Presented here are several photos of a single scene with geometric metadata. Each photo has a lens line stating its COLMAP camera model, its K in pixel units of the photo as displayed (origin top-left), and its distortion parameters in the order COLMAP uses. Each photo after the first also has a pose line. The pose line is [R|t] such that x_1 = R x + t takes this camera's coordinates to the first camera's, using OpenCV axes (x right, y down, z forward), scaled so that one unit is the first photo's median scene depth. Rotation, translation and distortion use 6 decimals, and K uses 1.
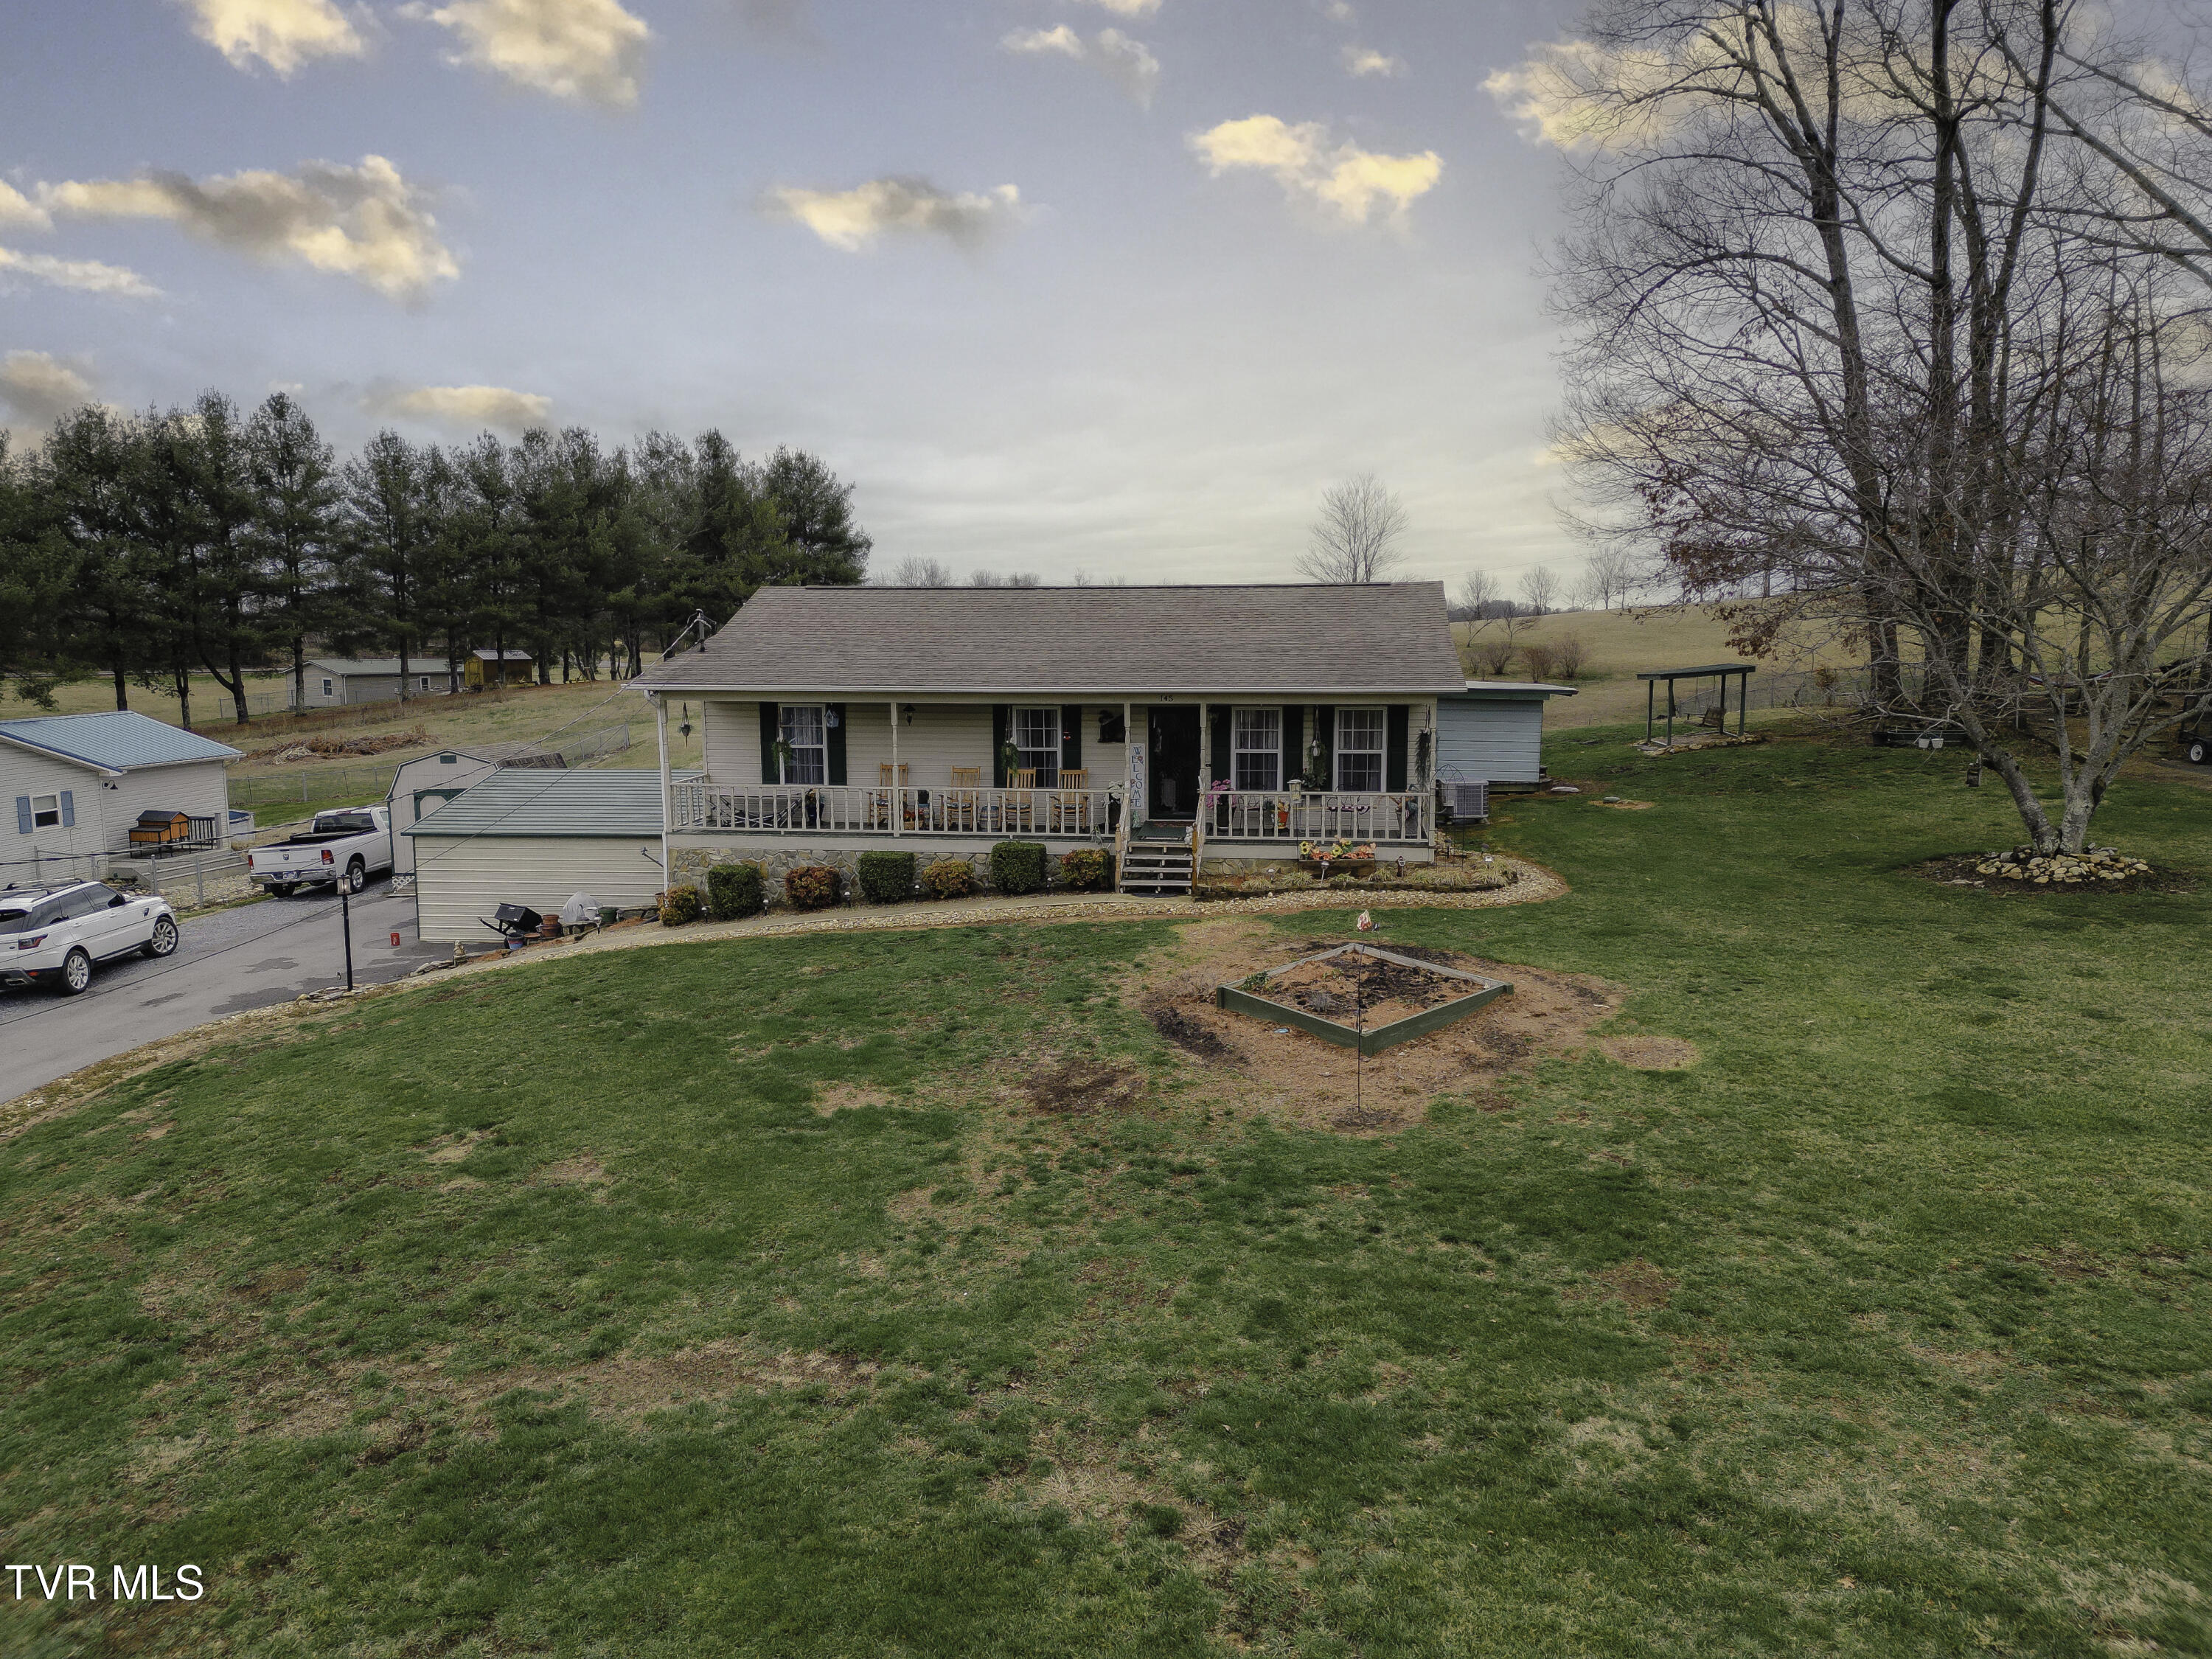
lens RADIAL K [[1536.4, 0, 1106.0], [0, 1536.4, 829.5], [0, 0, 1]] dist [0.082679, -0.083062]
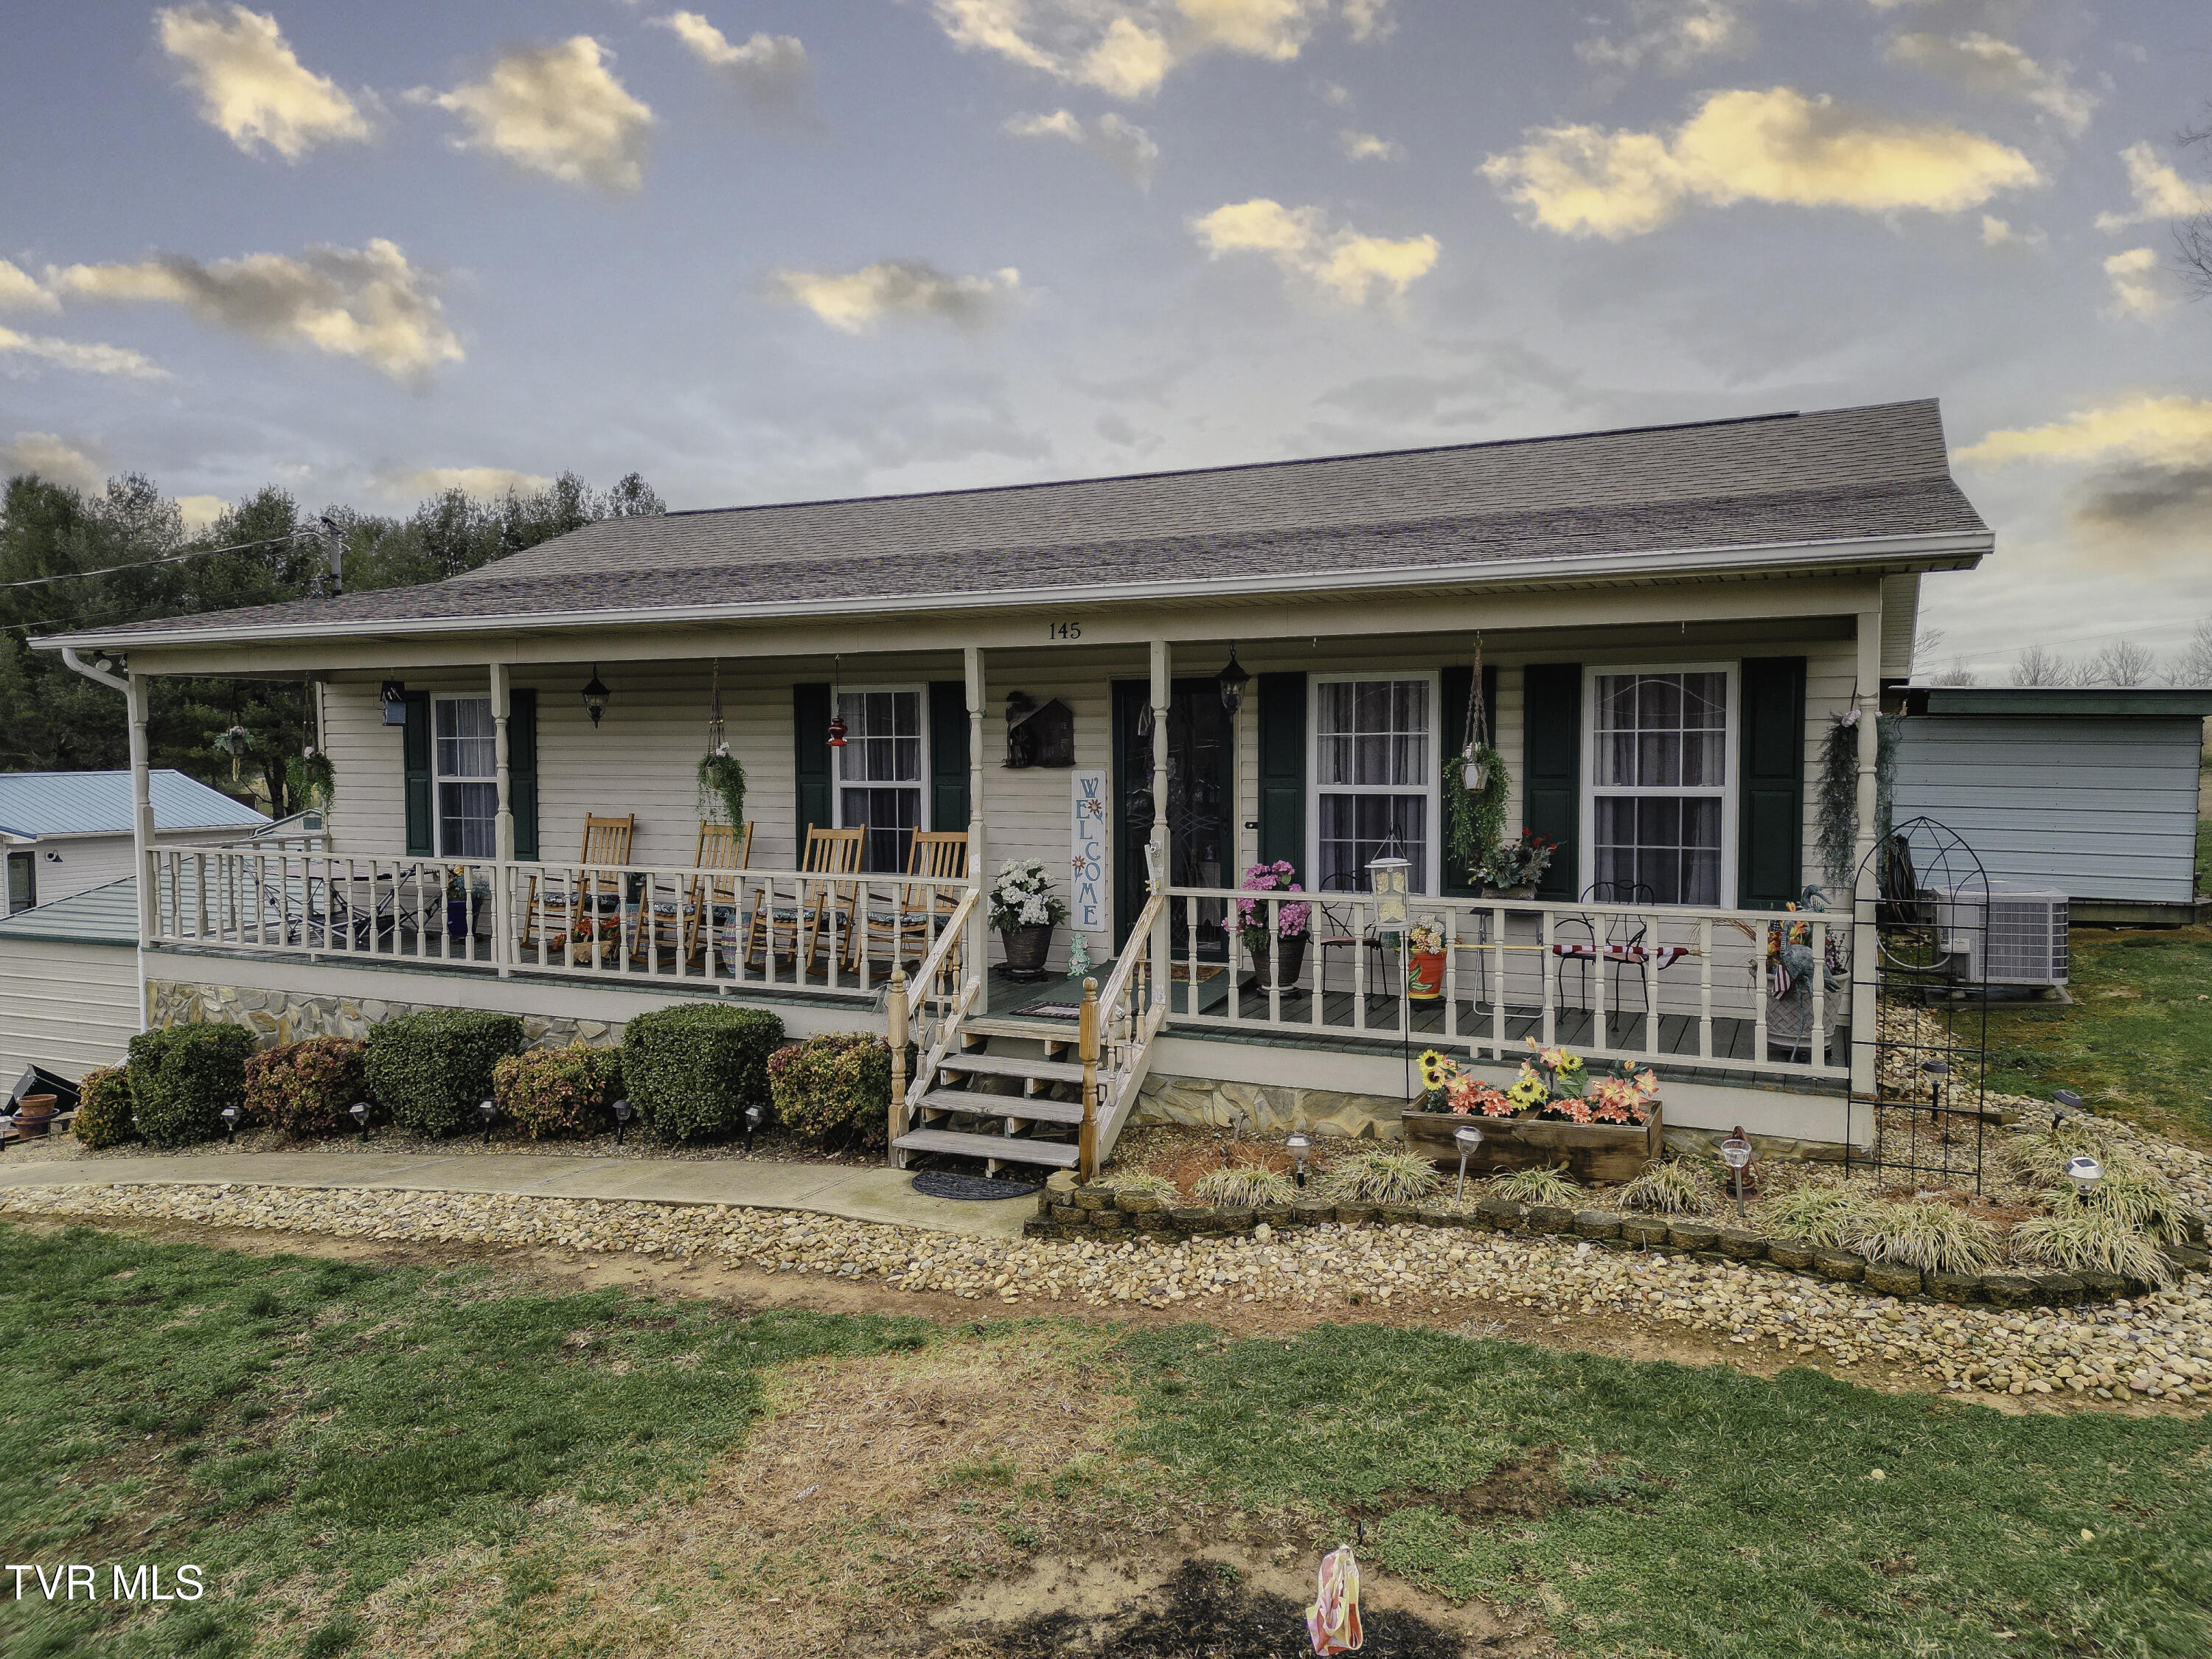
lens RADIAL K [[1542.6, 0, 1106.0], [0, 1542.6, 829.5], [0, 0, 1]] dist [0.080081, -0.088624]
pose [[0.955240, 0.015424, -0.295431, 0.152117], [-0.036211, 0.997227, -0.065022, -0.014337], [0.293608, 0.072810, 0.953149, 0.632427]]
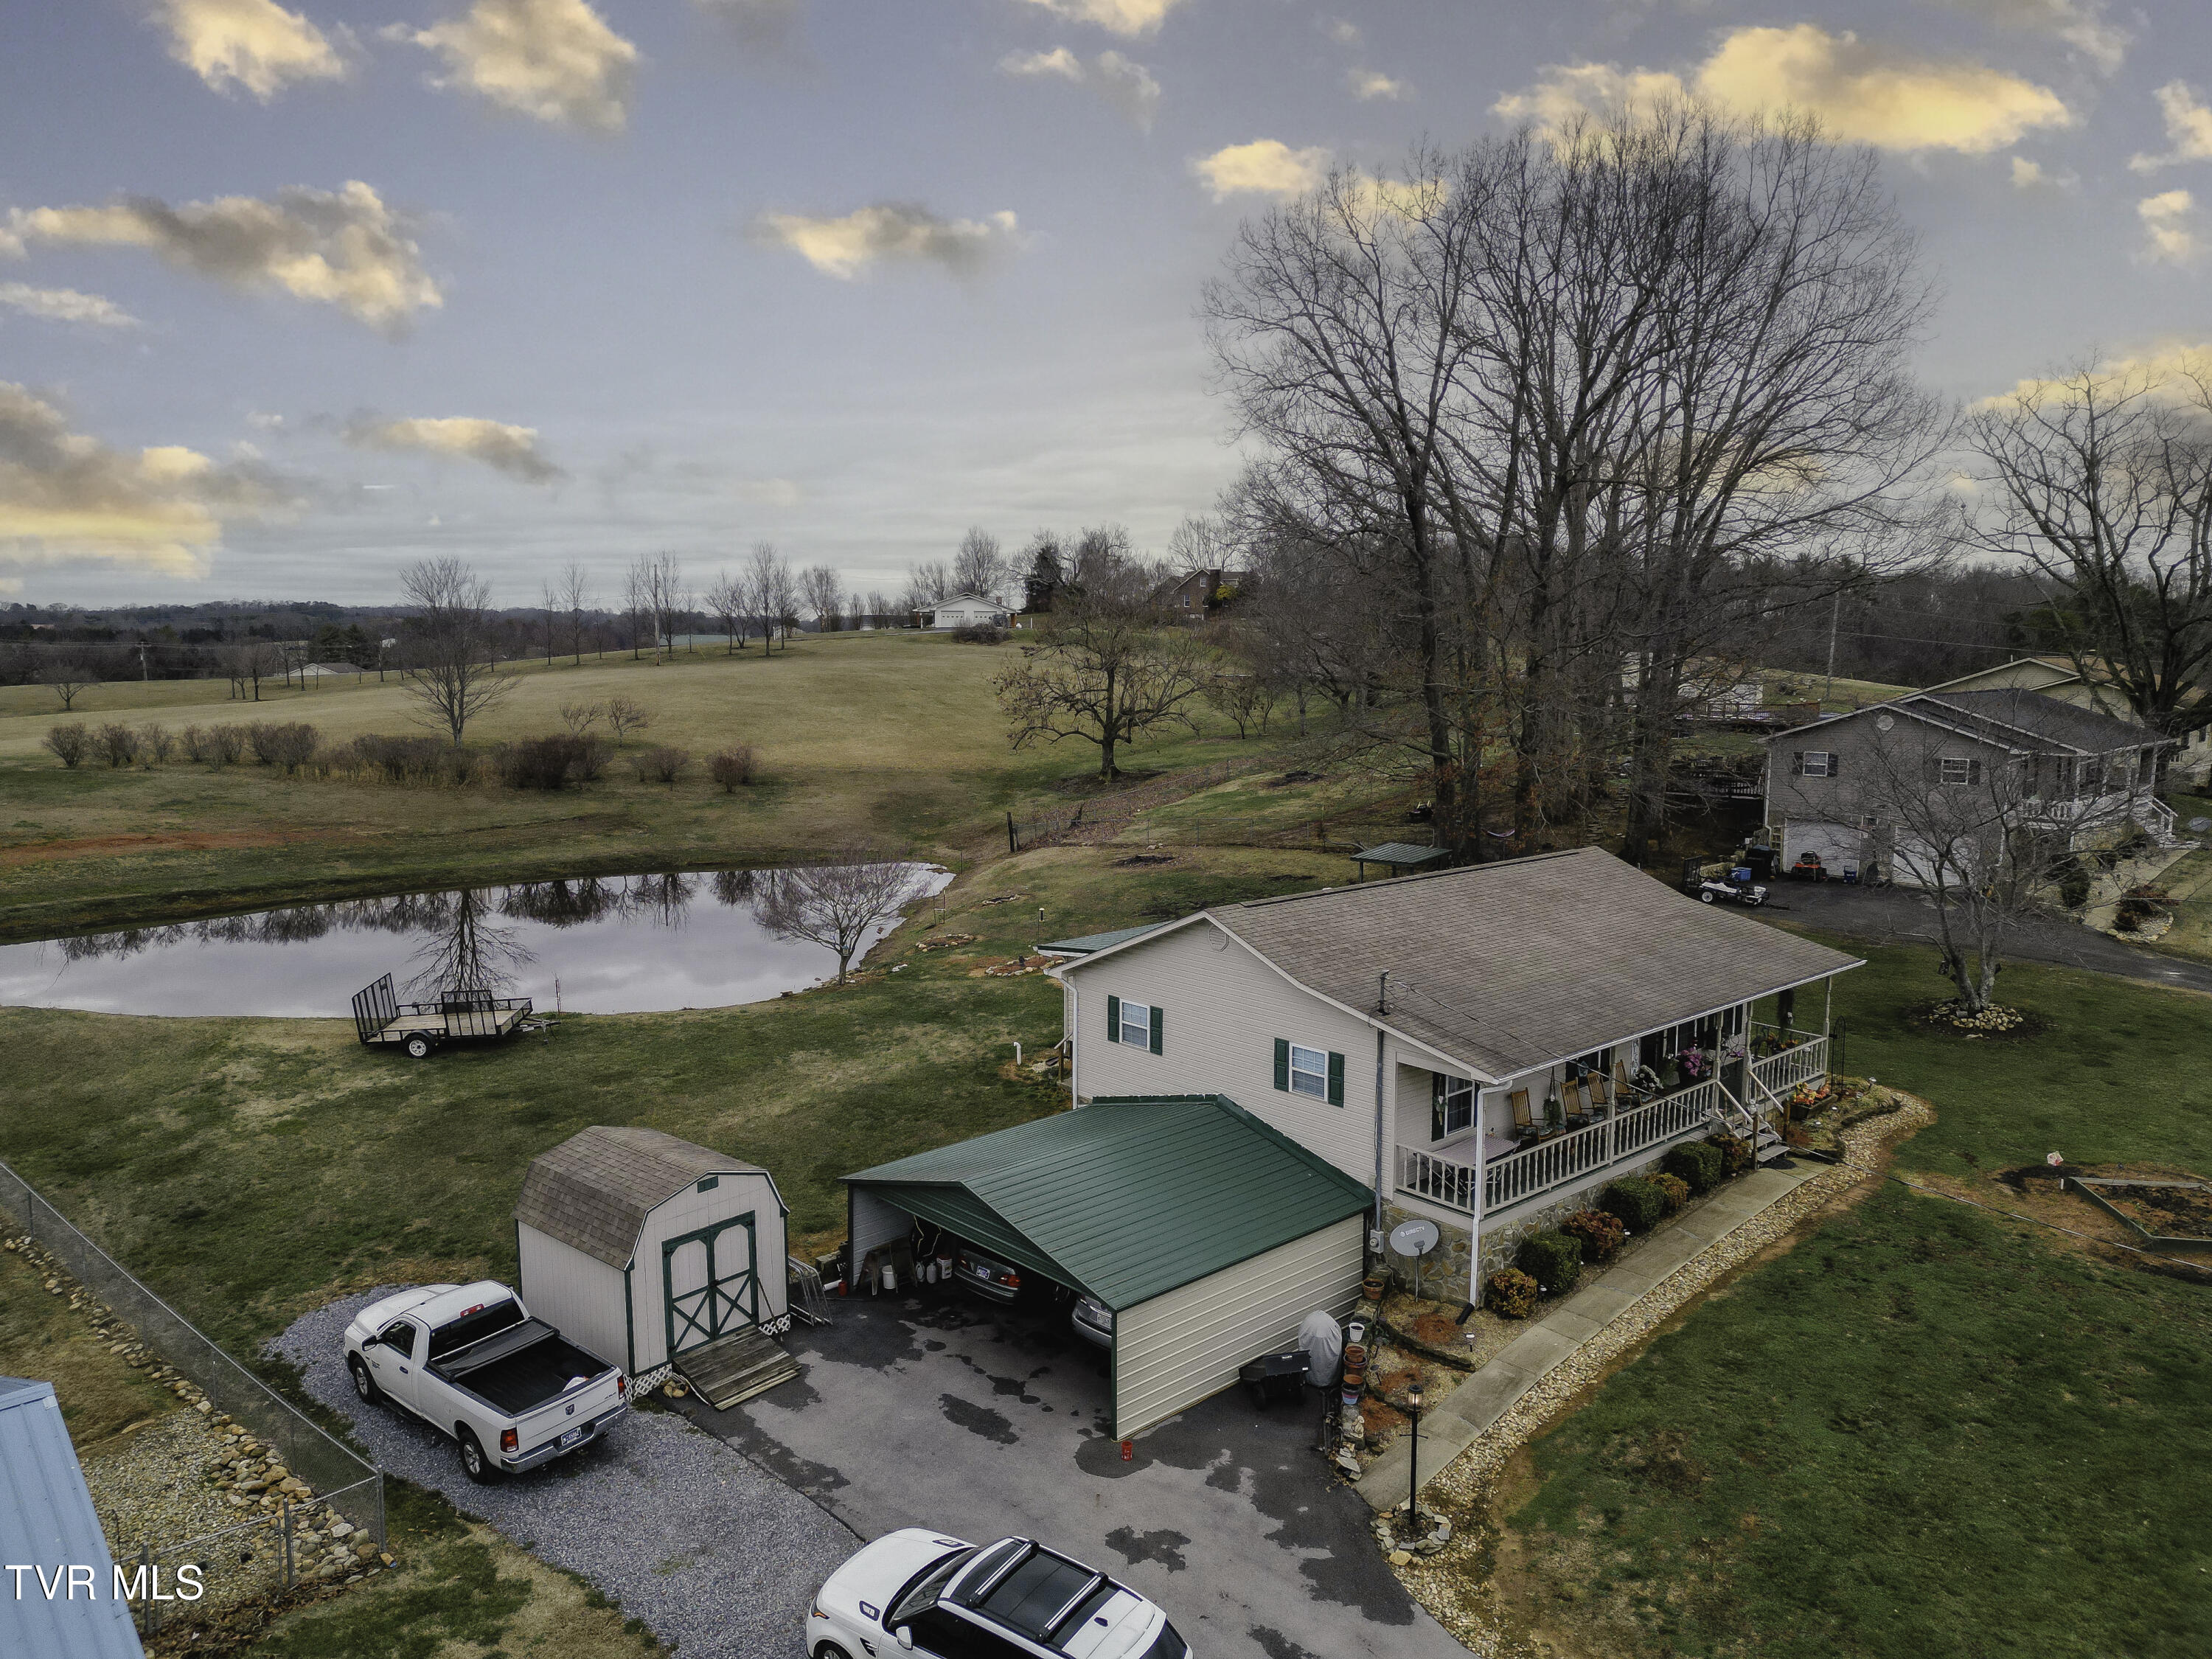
lens RADIAL K [[1536.4, 0, 1106.0], [0, 1536.4, 829.5], [0, 0, 1]] dist [0.082679, -0.083062]
pose [[0.629746, -0.089390, 0.771641, -1.166425], [0.090762, 0.995020, 0.041195, -0.303197], [-0.771481, 0.044094, 0.634723, 0.578183]]
